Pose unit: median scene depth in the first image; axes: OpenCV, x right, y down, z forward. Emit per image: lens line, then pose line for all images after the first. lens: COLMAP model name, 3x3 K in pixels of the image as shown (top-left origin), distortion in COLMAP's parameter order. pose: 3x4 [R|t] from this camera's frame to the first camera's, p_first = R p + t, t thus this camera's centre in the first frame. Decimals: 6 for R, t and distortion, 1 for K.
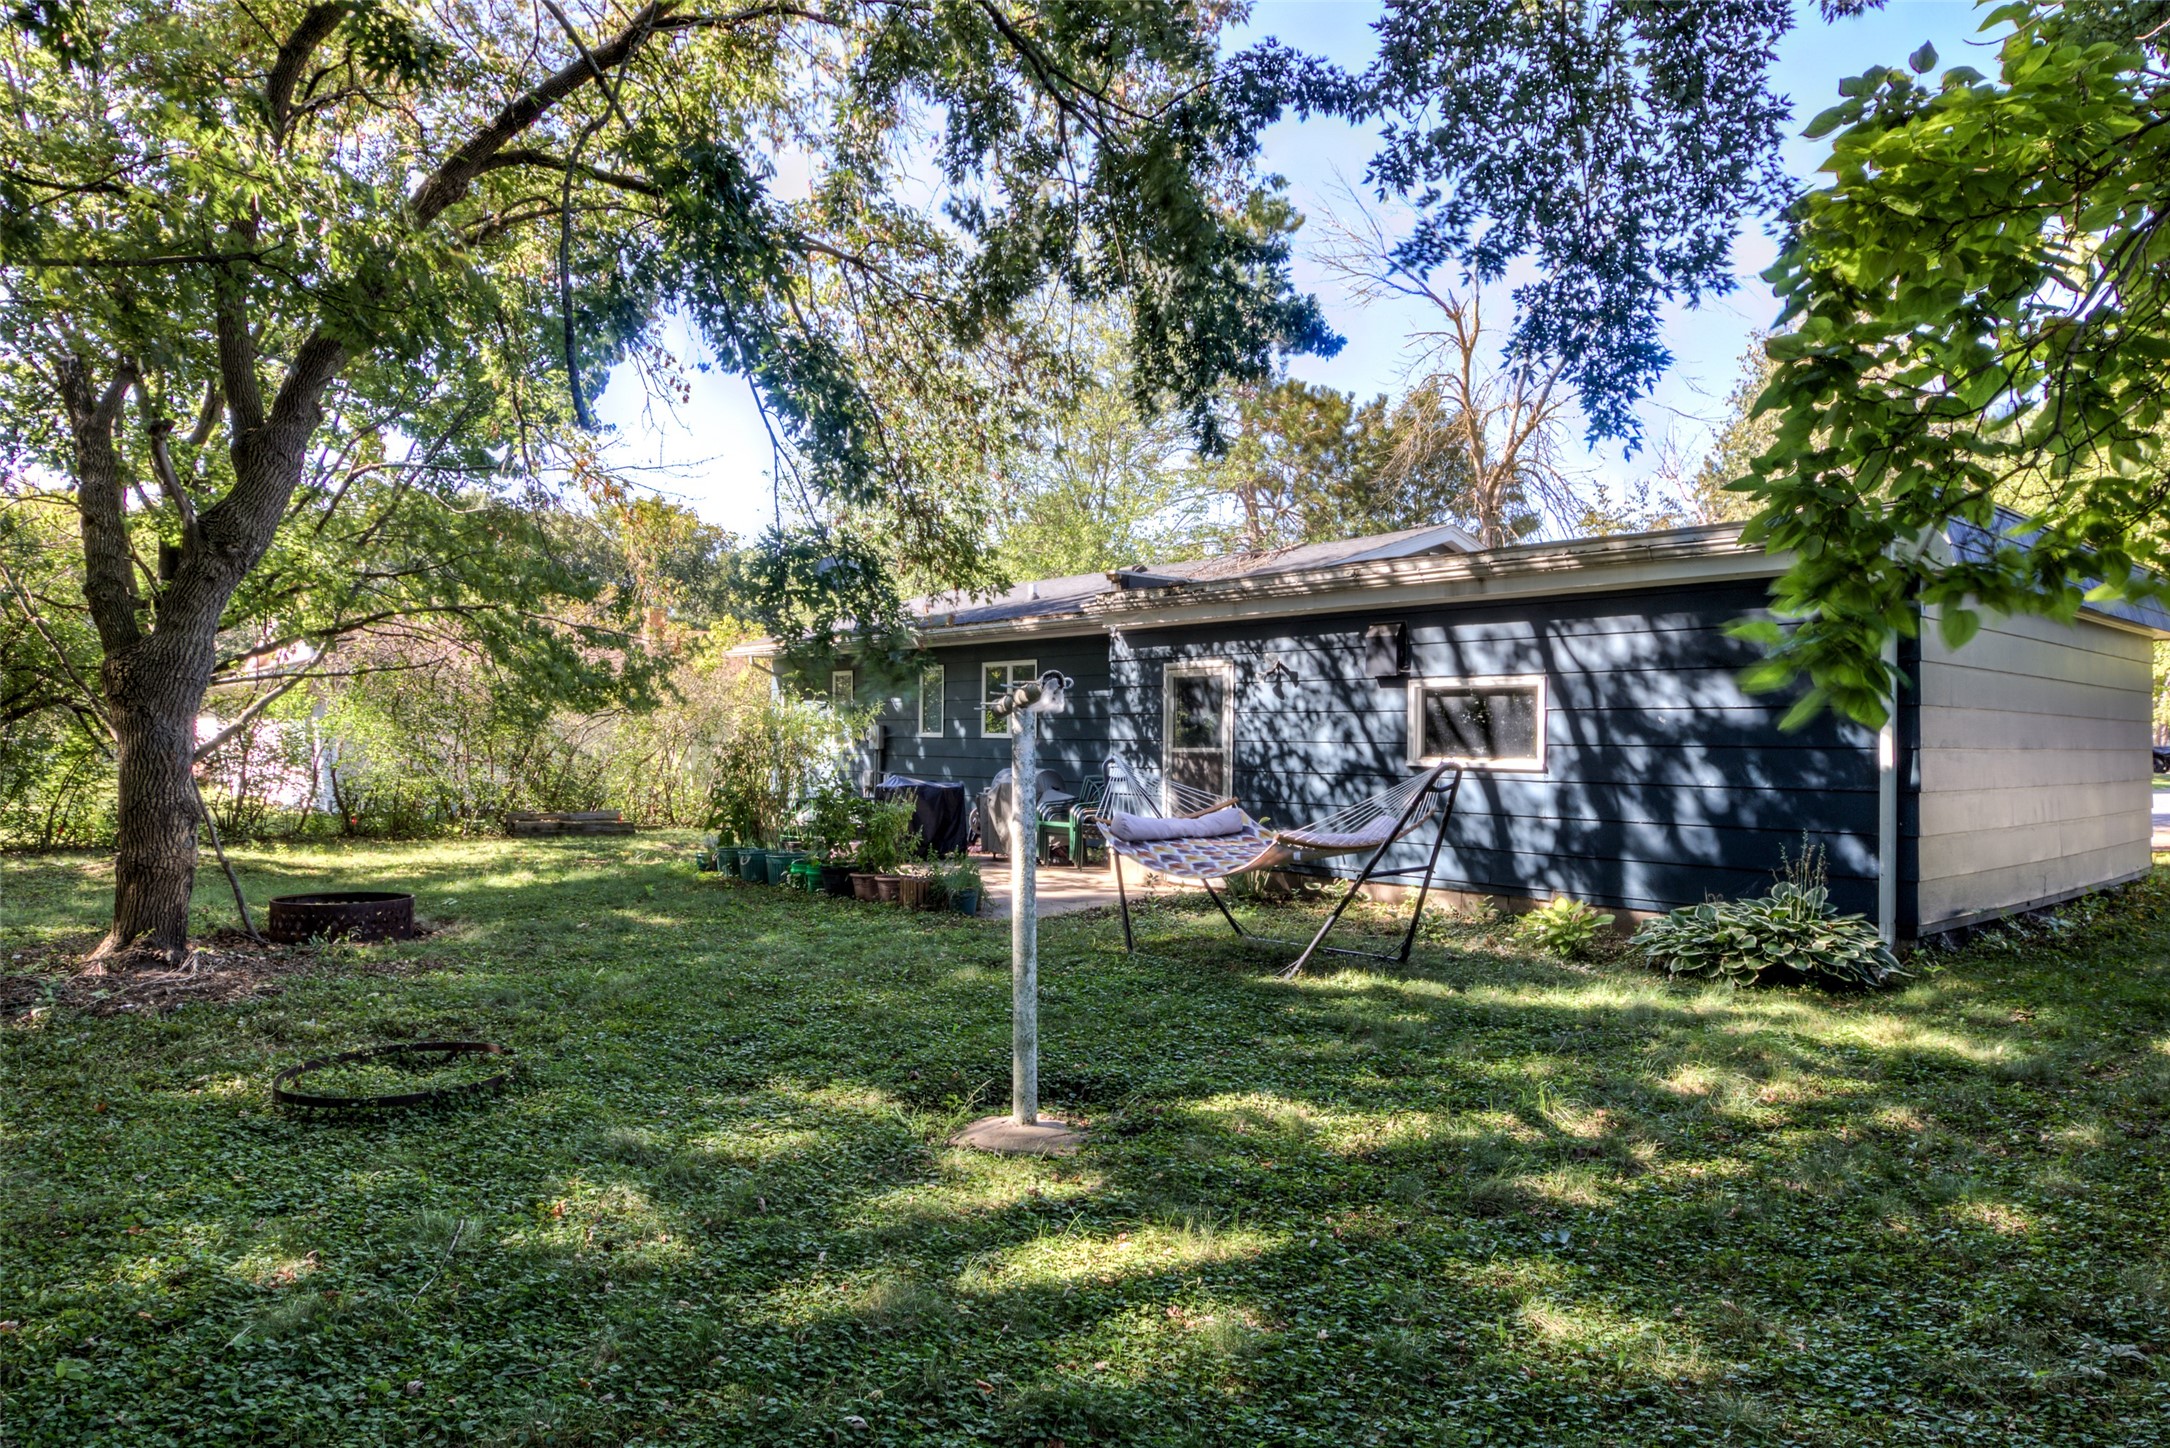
lens RADIAL K [[1325.3, 0, 1085.0], [0, 1325.3, 724.0], [0, 0, 1]] dist [-0.001271, -0.000425]
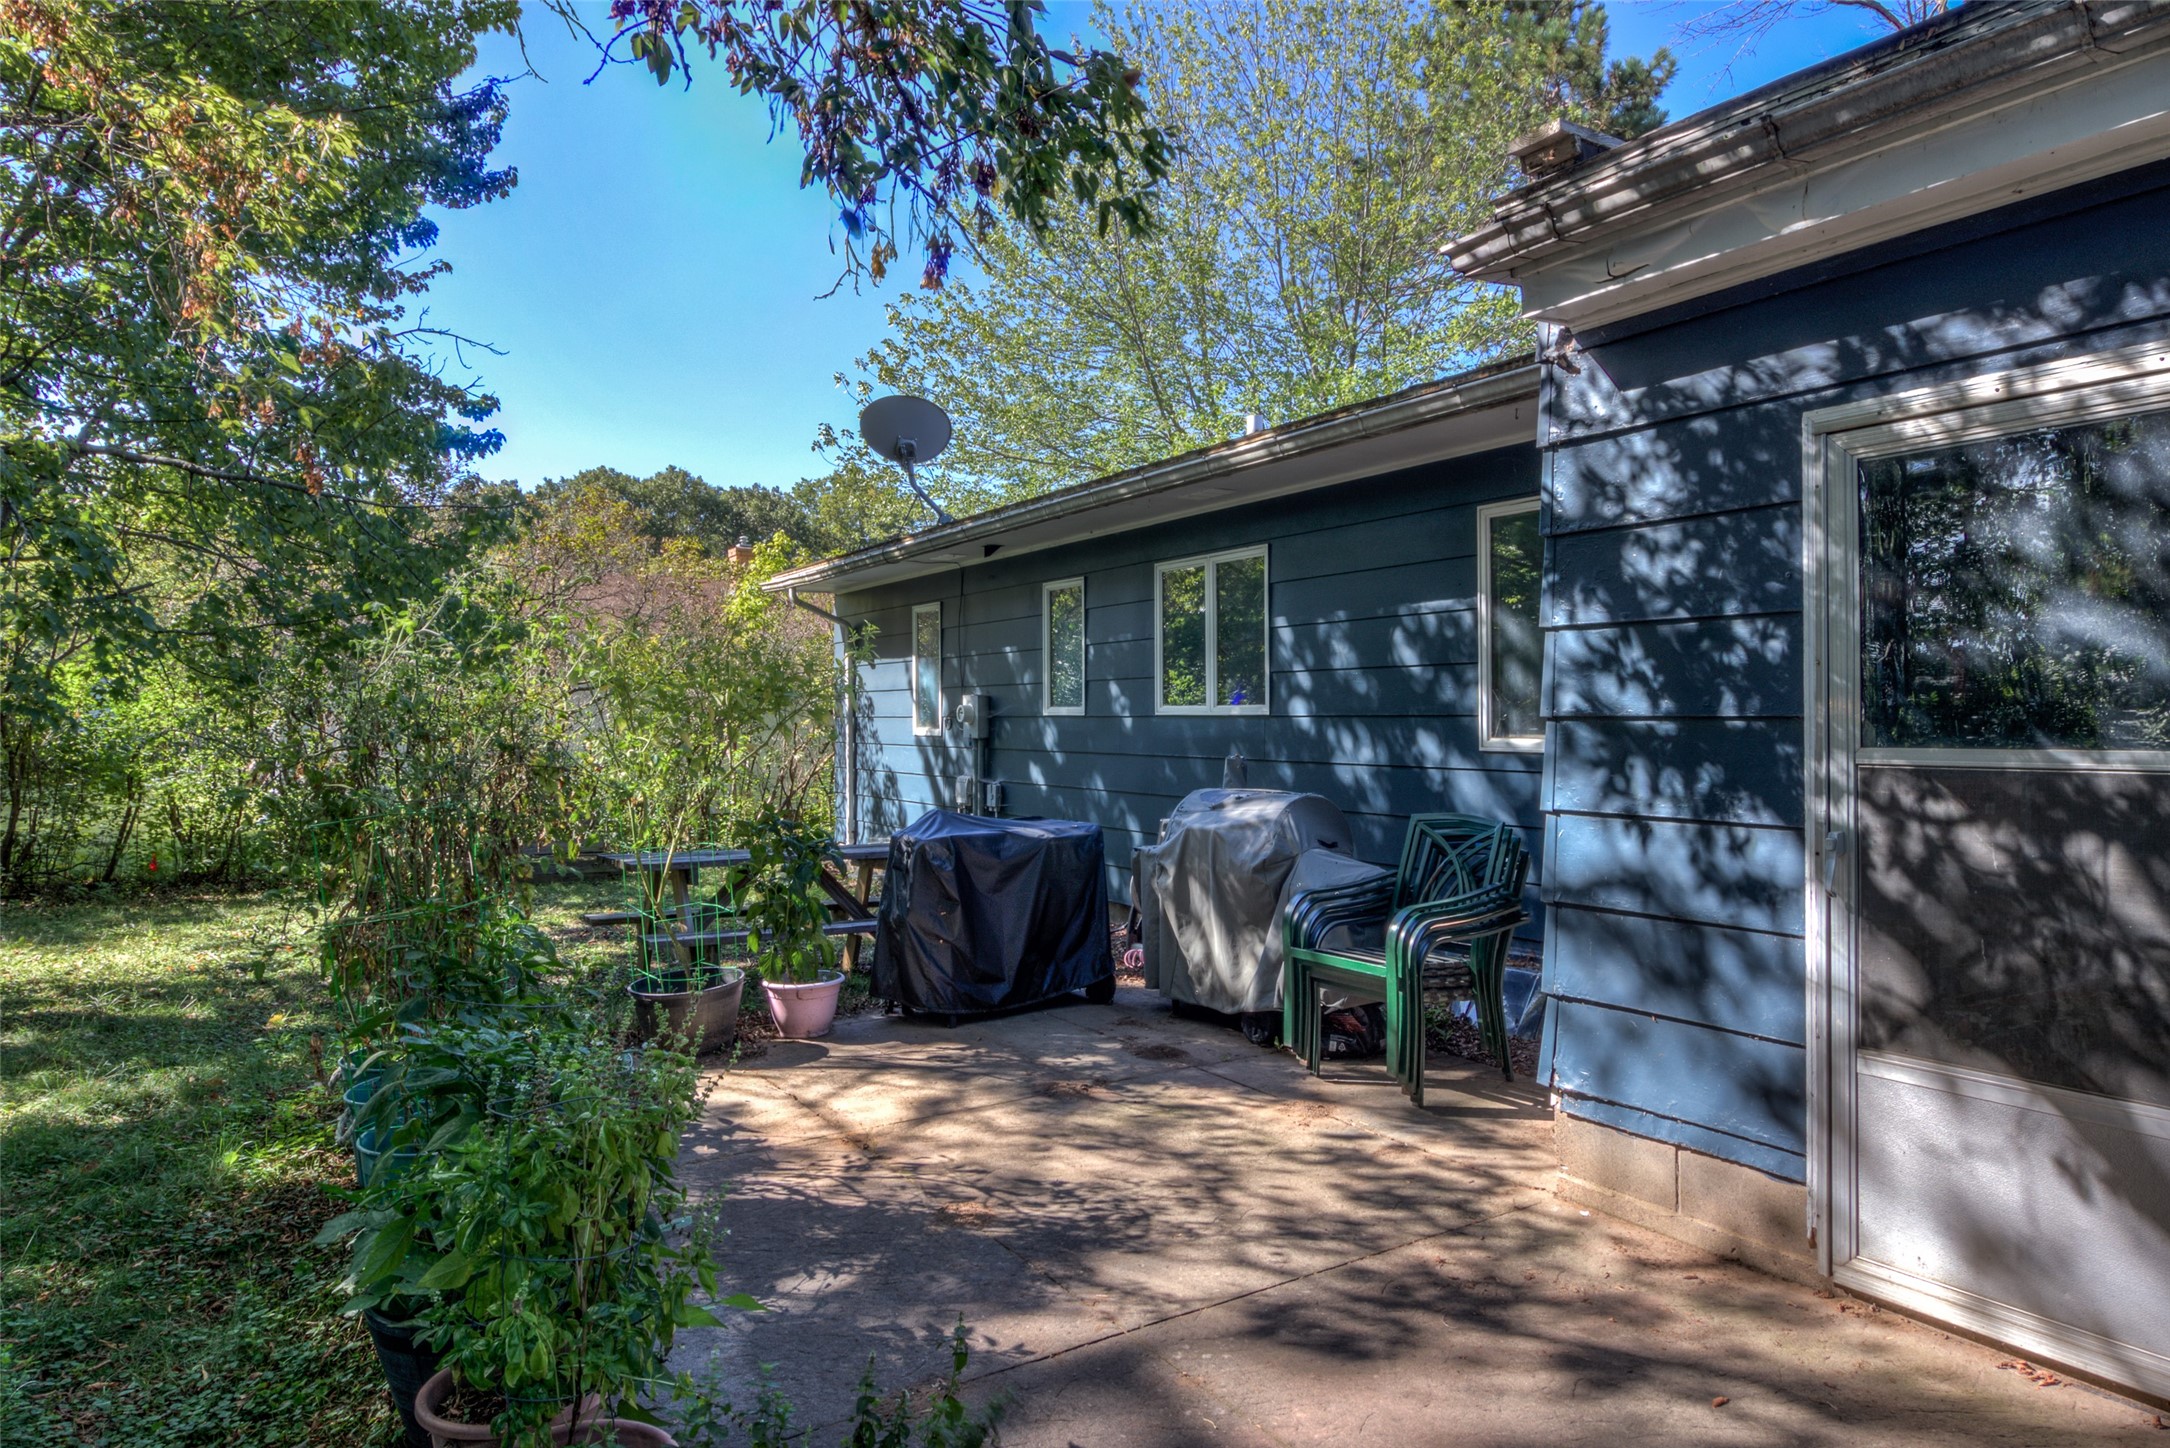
lens RADIAL K [[1325.3, 0, 1085.0], [0, 1325.3, 724.0], [0, 0, 1]] dist [-0.001271, -0.000425]
pose [[0.987013, -0.018397, -0.159582, -0.041646], [0.021871, 0.999560, 0.020043, 0.005394], [0.159143, -0.023273, 0.986981, 0.828157]]
